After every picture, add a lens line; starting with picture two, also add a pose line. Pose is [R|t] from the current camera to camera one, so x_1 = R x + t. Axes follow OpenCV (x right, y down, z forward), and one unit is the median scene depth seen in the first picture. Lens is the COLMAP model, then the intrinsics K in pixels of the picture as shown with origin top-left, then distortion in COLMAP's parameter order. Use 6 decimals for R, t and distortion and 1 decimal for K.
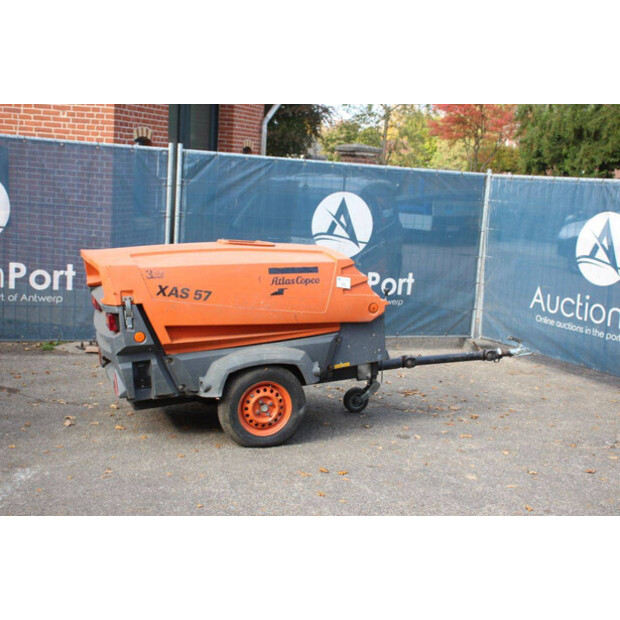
lens RADIAL K [[832.0, 0, 310.0], [0, 832.0, 310.0], [0, 0, 1]] dist [0.006970, 0.006617]
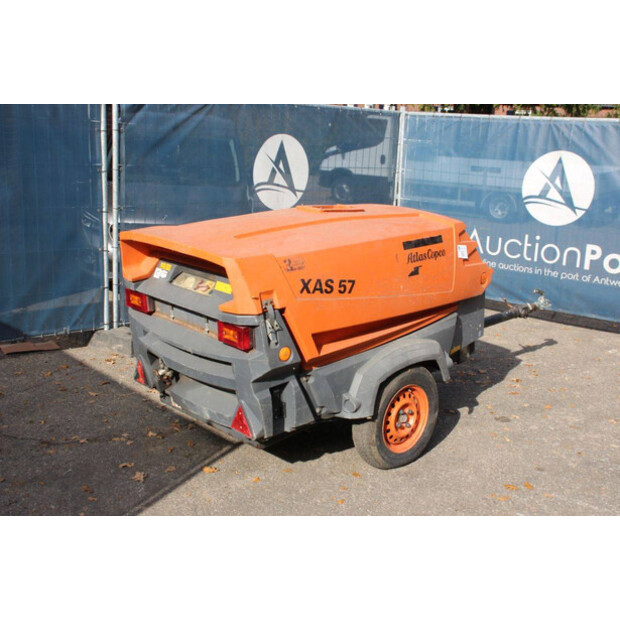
lens RADIAL K [[778.6, 0, 324.6], [0, 778.6, 310.4], [0, 0, 1]] dist [-0.006853, 0.051296]
pose [[0.922856, -0.101077, 0.371646, -0.386479], [0.065370, 0.992055, 0.107488, -0.068732], [-0.379558, -0.074901, 0.922131, 0.343074]]
